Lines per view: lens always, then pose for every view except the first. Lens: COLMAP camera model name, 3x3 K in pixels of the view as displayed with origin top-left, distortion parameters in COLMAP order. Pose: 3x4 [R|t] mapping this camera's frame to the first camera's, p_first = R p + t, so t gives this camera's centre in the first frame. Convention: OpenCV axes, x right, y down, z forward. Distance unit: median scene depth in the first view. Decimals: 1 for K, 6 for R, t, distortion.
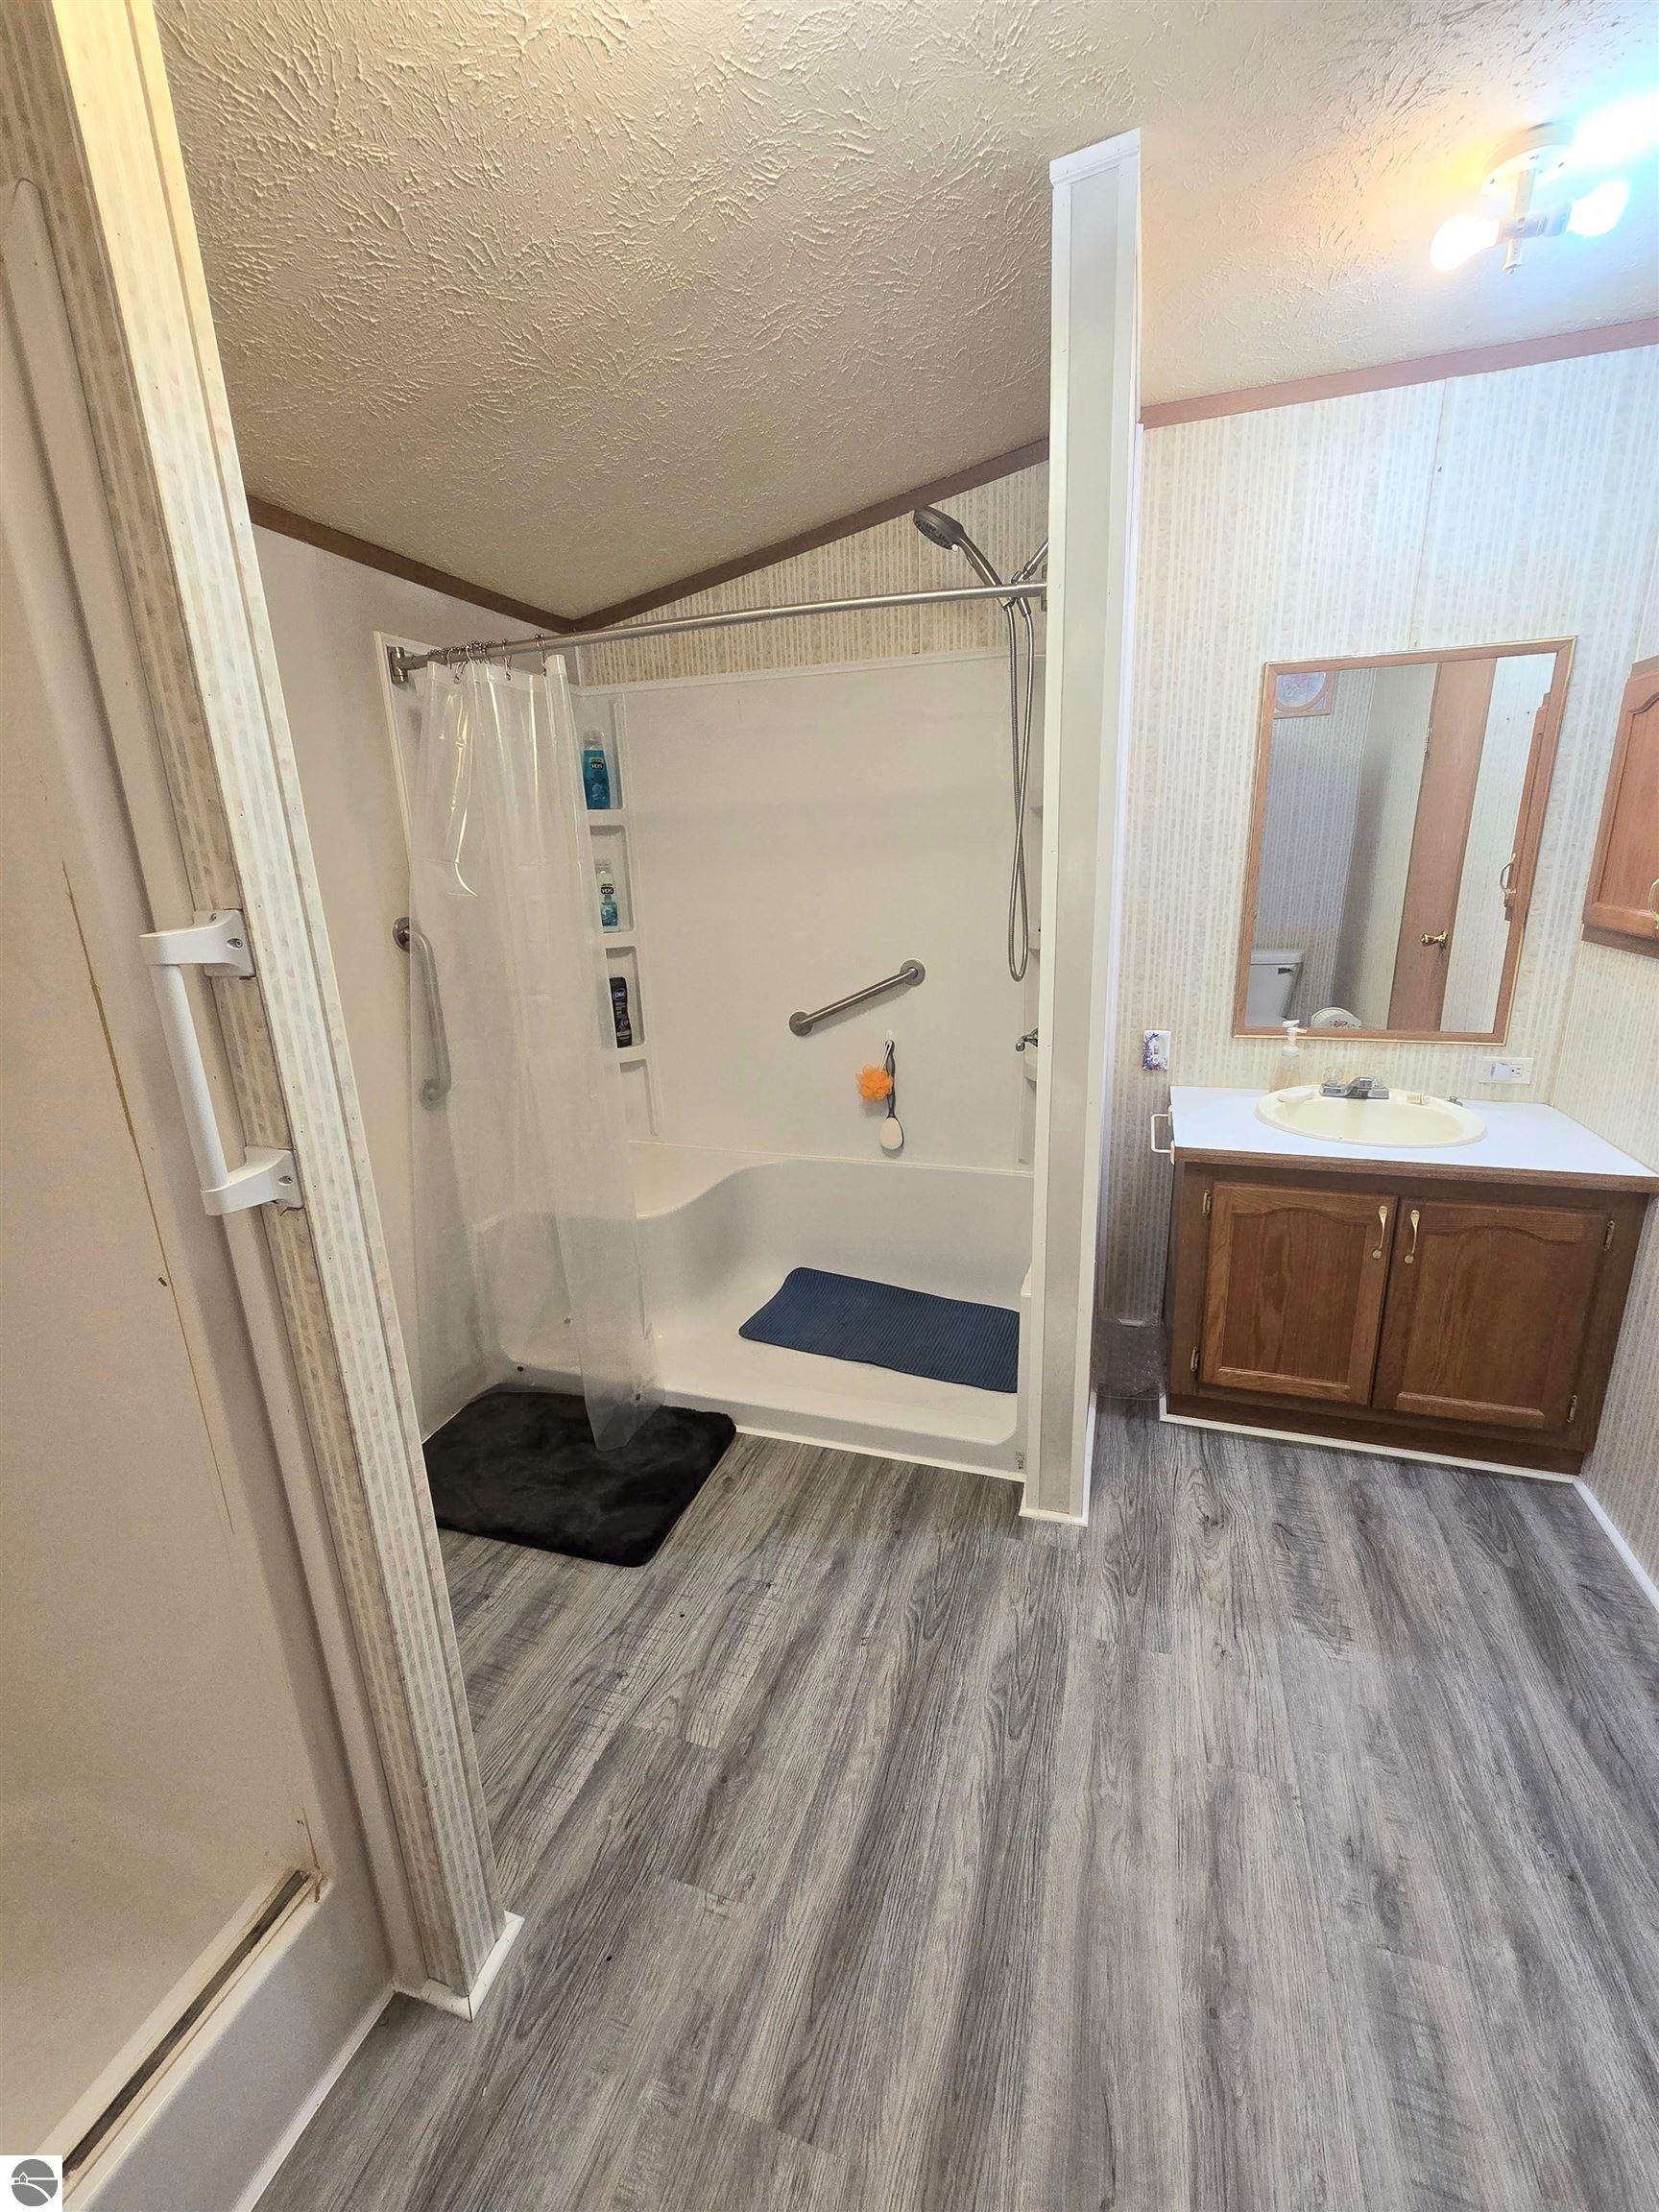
lens RADIAL K [[902.3, 0, 838.9], [0, 902.3, 1103.5], [0, 0, 1]] dist [-0.003525, -0.000131]
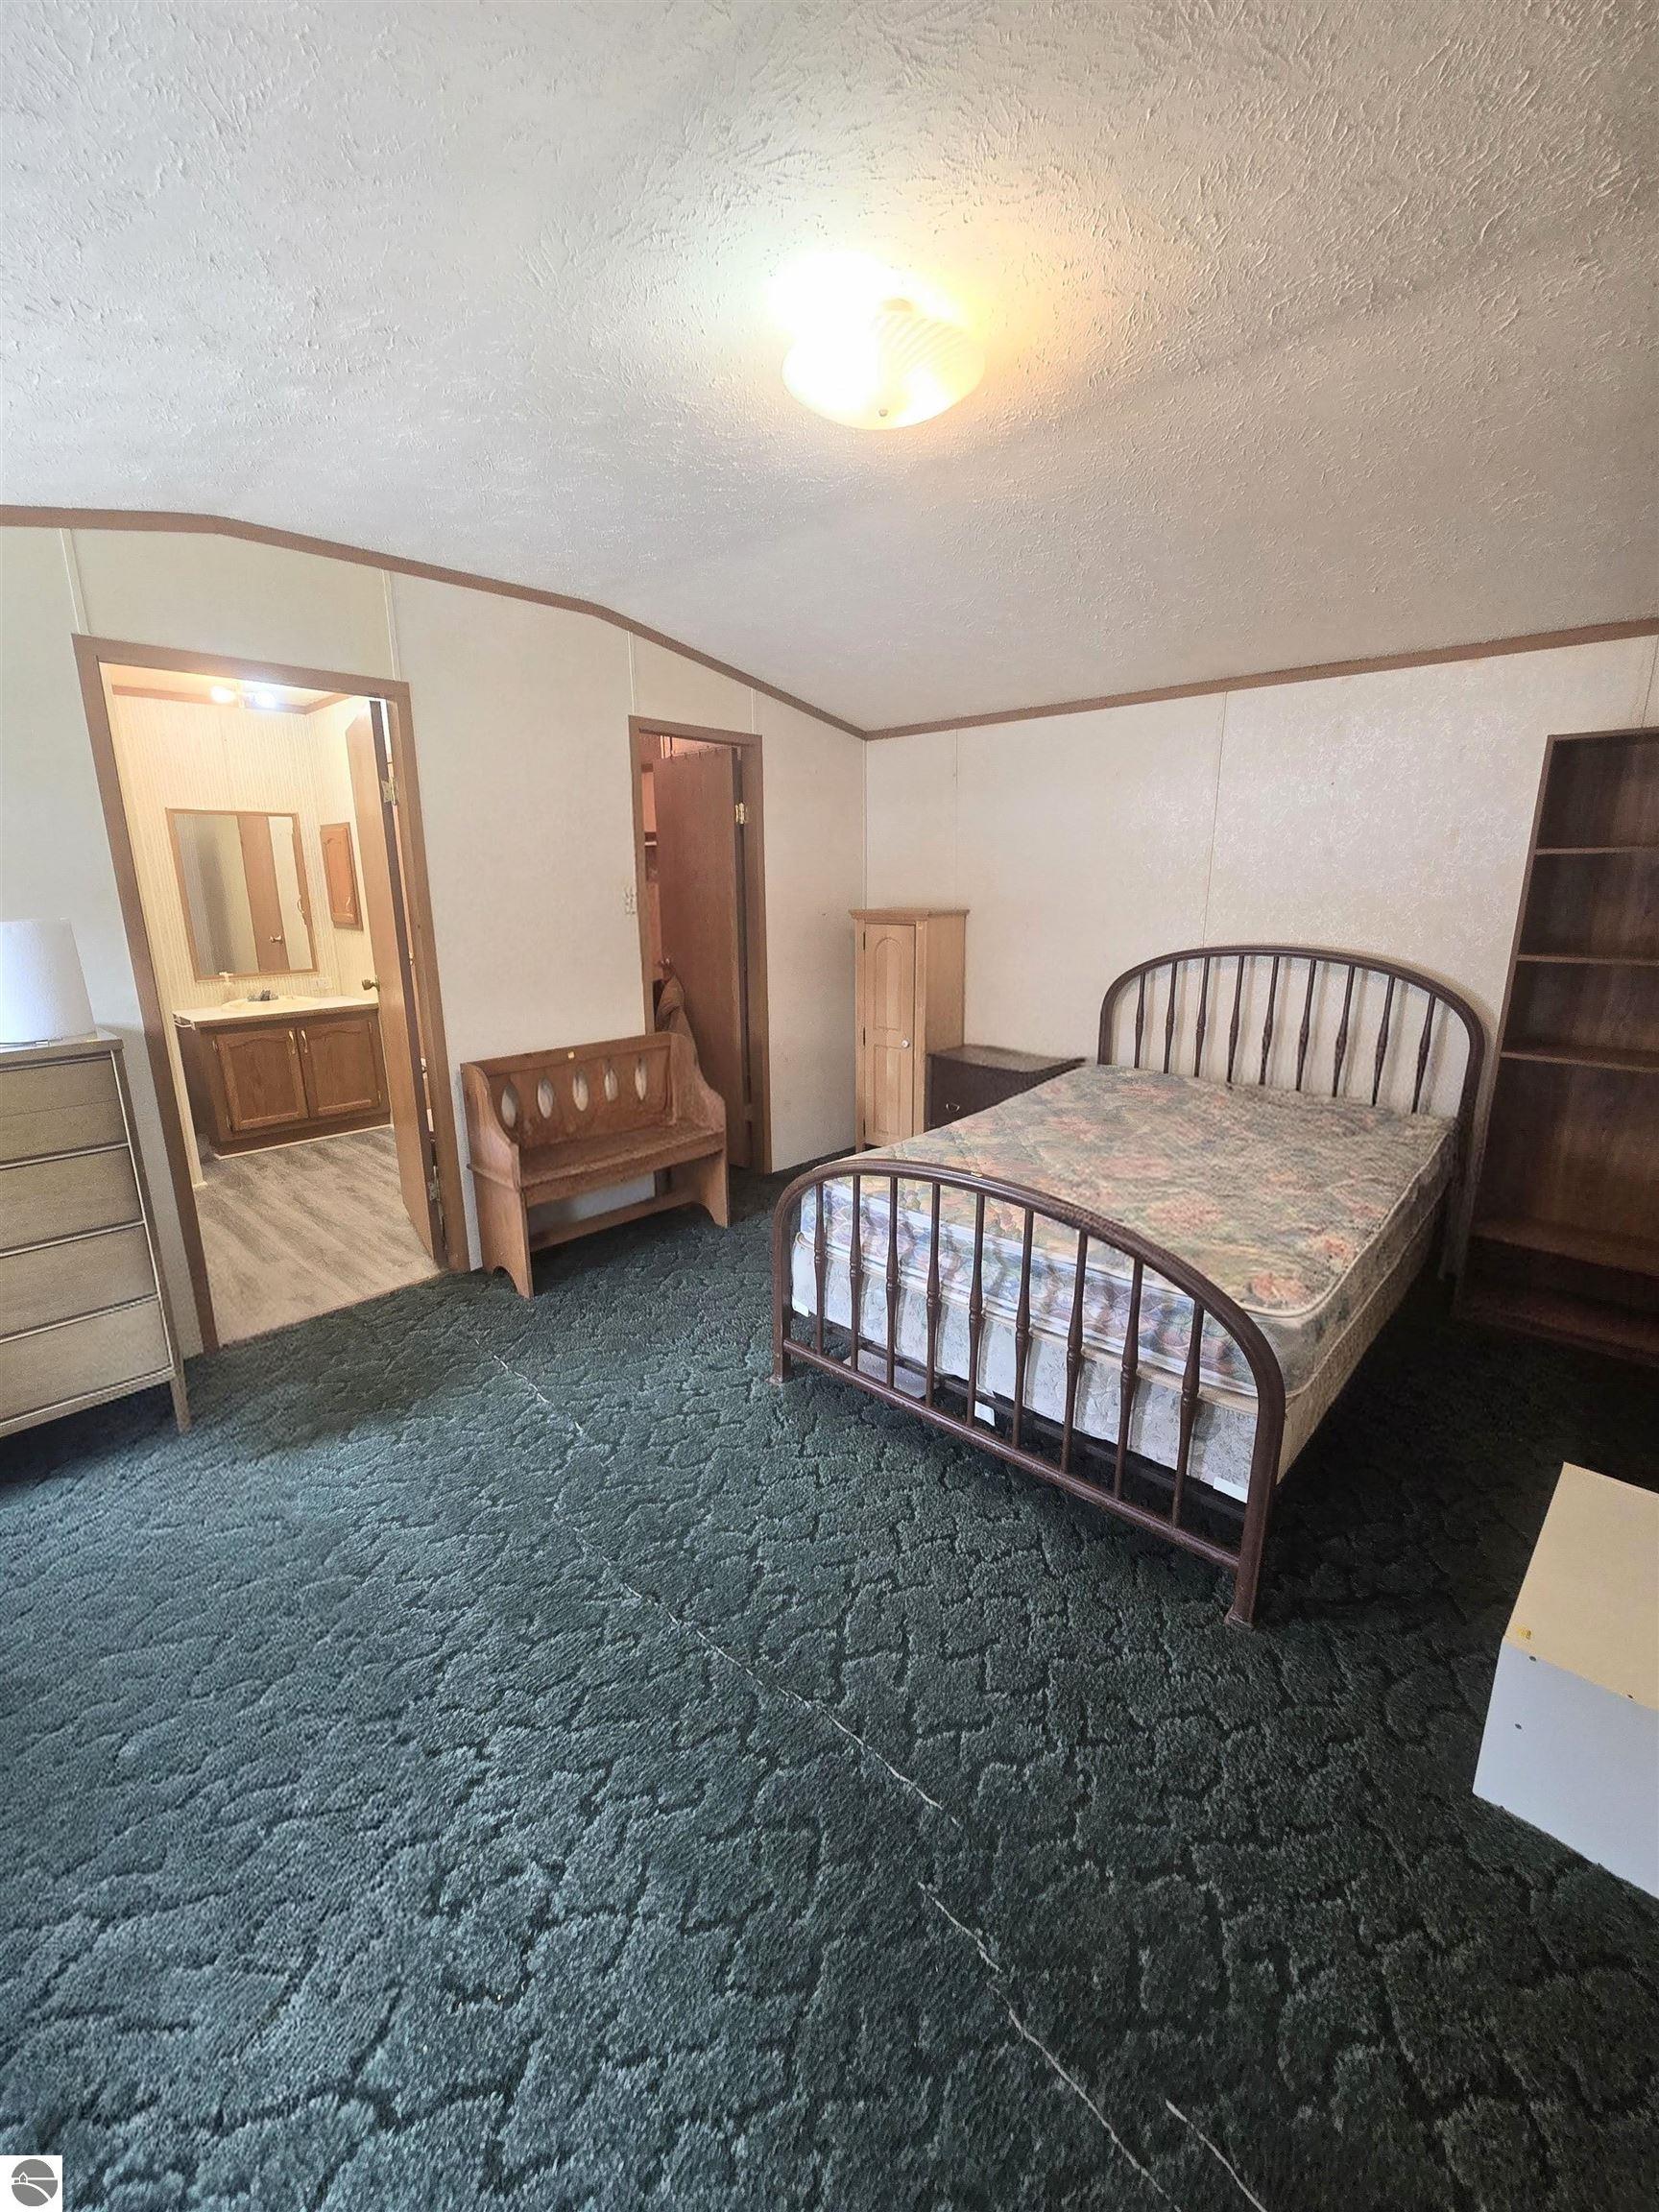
lens RADIAL K [[902.3, 0, 832.8], [0, 902.3, 1101.4], [0, 0, 1]] dist [-0.003525, -0.000131]
pose [[0.419370, -0.189041, 0.887915, -0.982809], [0.240067, 0.966353, 0.092355, 0.414160], [-0.875498, 0.174428, 0.450642, -1.358856]]
